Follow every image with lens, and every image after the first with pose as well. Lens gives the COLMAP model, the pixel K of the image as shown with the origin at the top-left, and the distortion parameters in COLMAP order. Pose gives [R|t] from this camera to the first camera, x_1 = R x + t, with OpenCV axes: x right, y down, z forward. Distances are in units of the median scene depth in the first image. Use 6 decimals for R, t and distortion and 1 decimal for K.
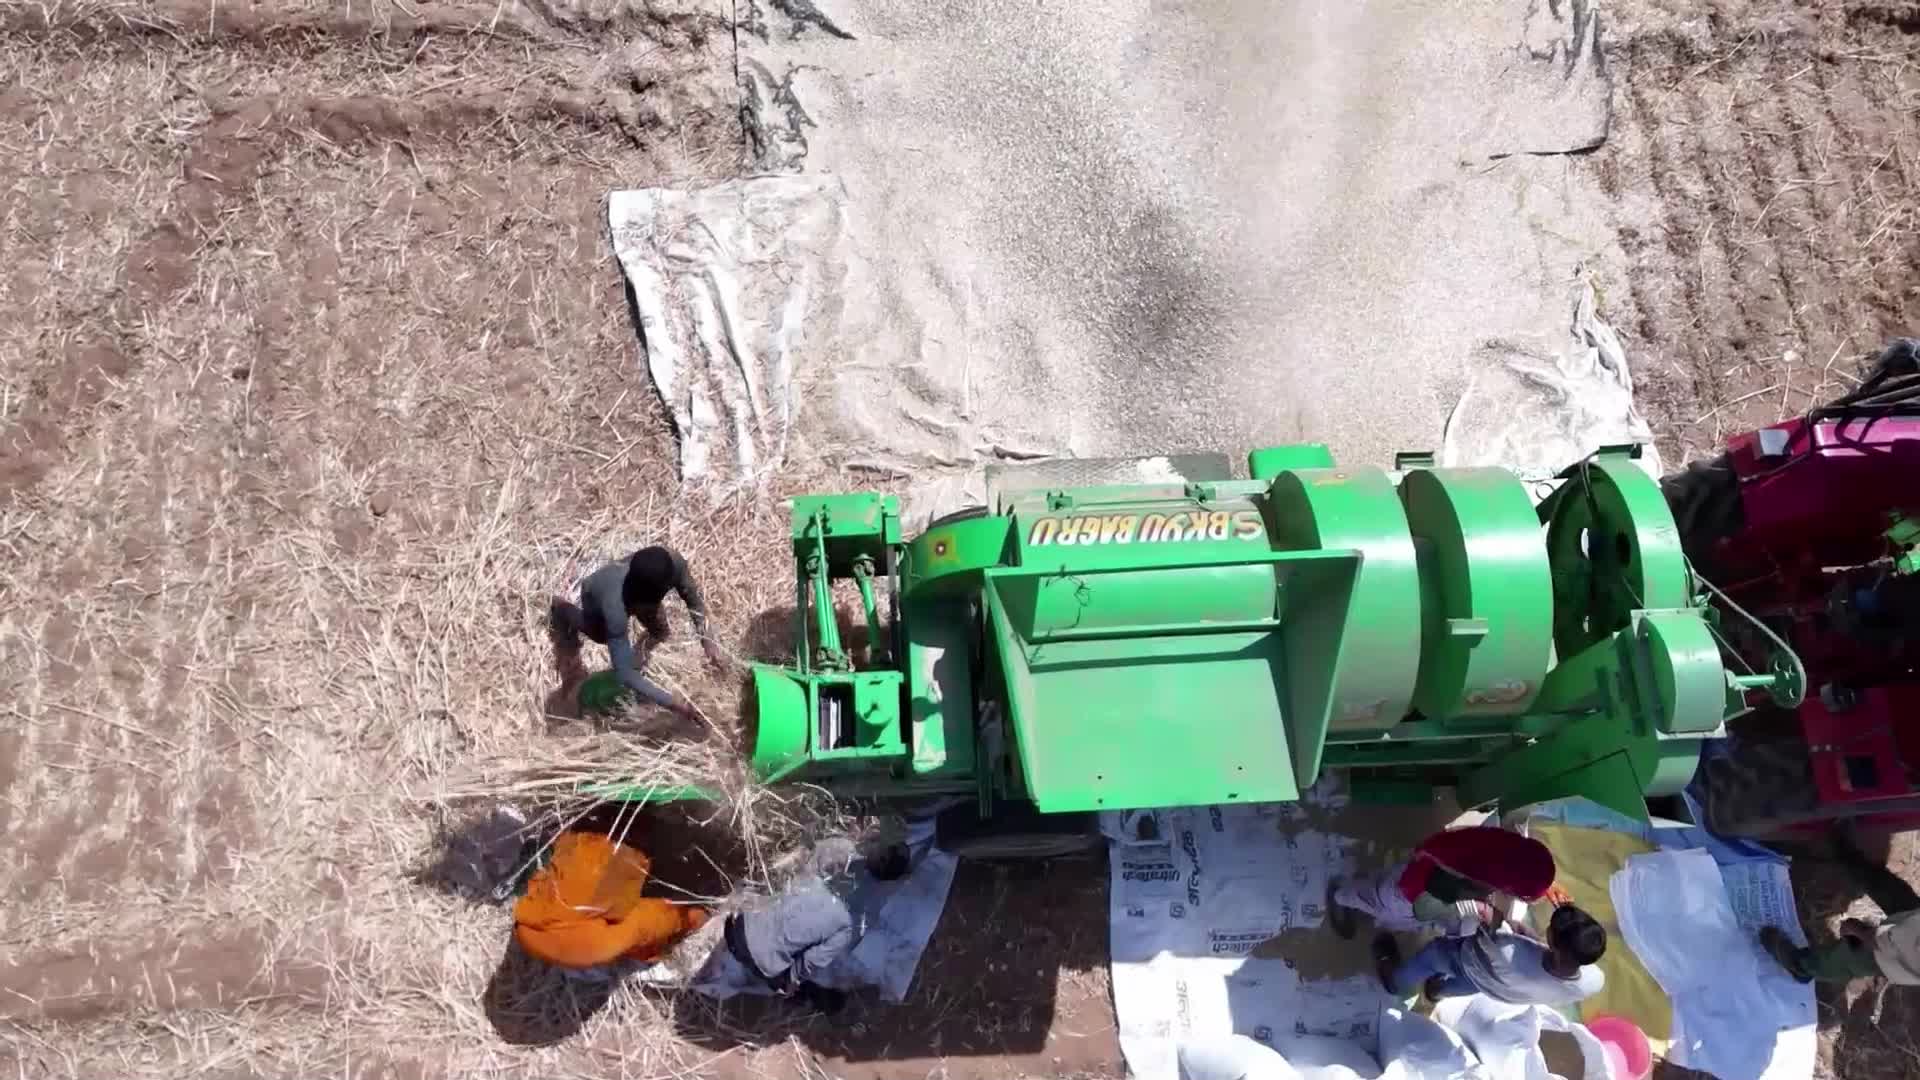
lens RADIAL K [[1352.2, 0, 960.0], [0, 1352.2, 540.0], [0, 0, 1]] dist [0.054087, -0.036345]
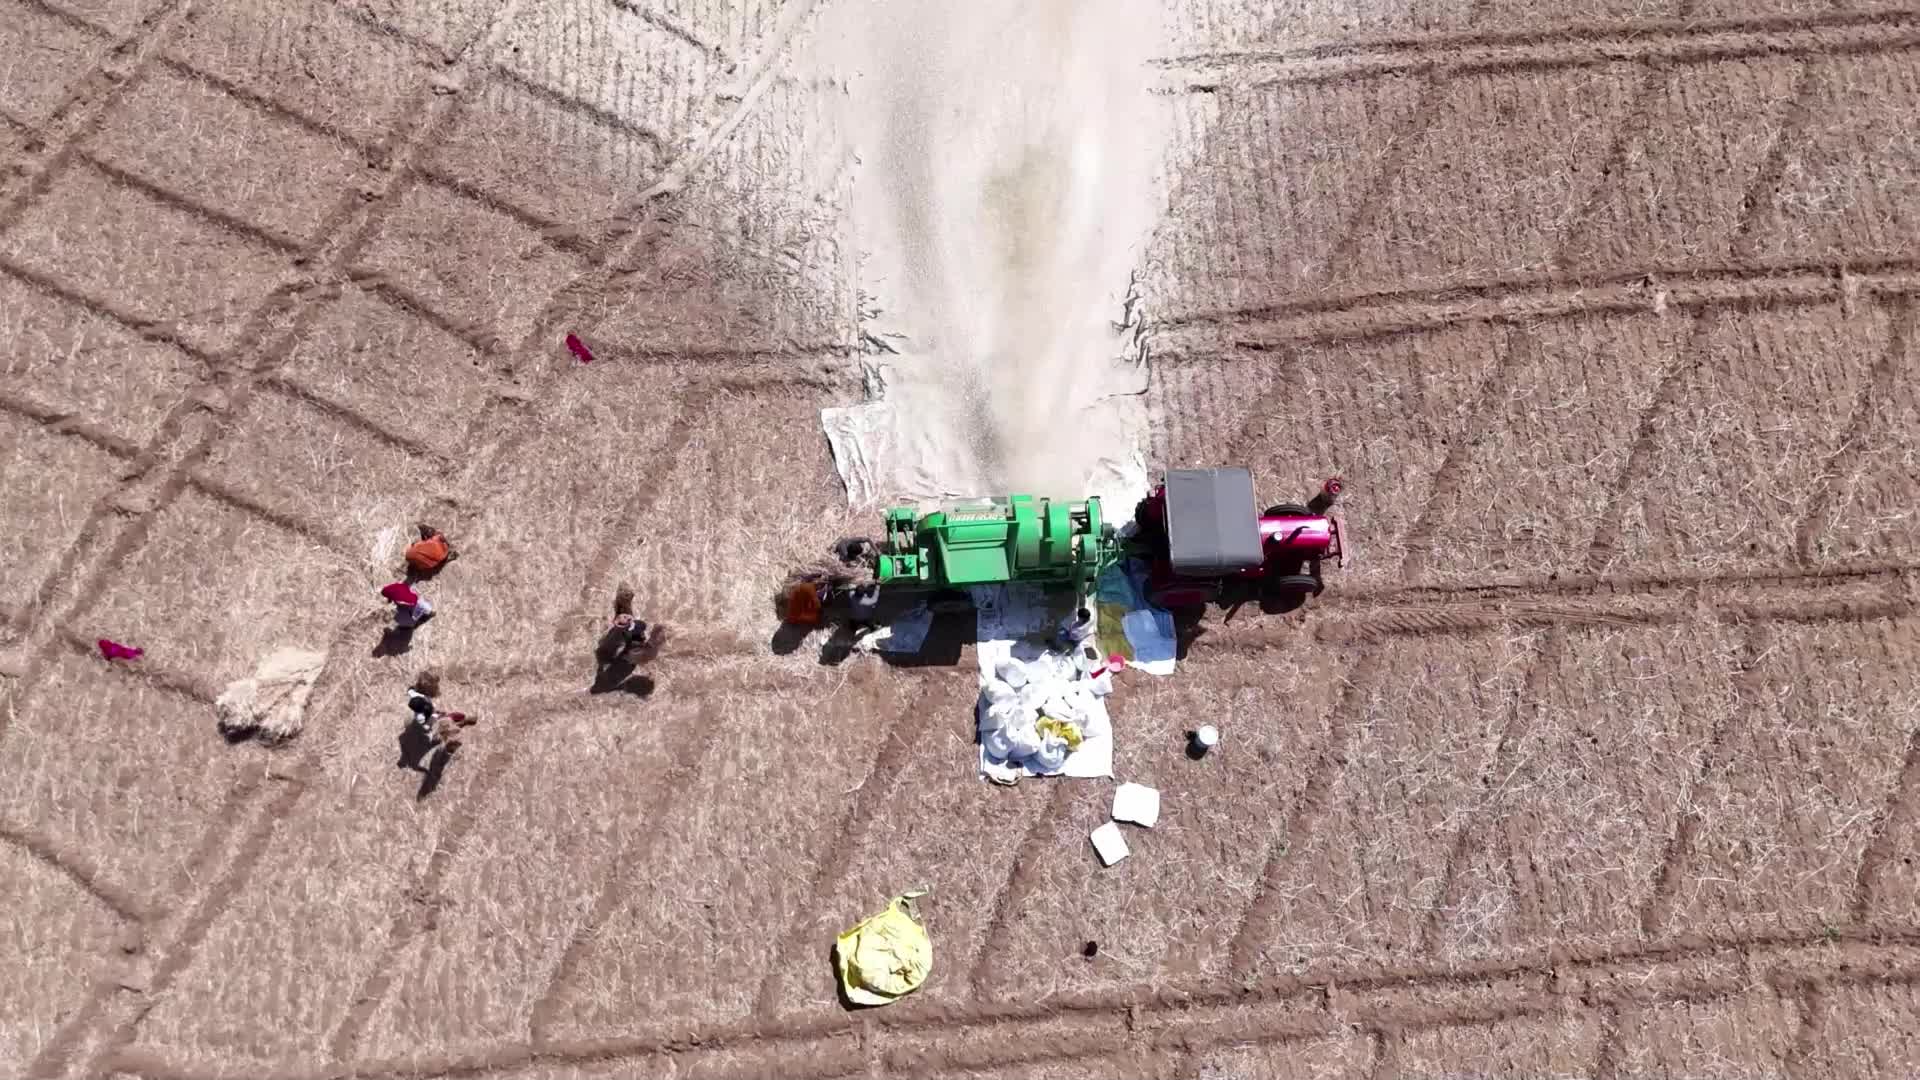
lens RADIAL K [[1352.2, 0, 960.0], [0, 1352.2, 540.0], [0, 0, 1]] dist [0.054087, -0.036345]
pose [[0.999994, -0.001932, -0.002993, 0.068395], [0.001934, 0.999998, 0.000919, 0.040257], [0.002991, -0.000925, 0.999995, -2.148846]]
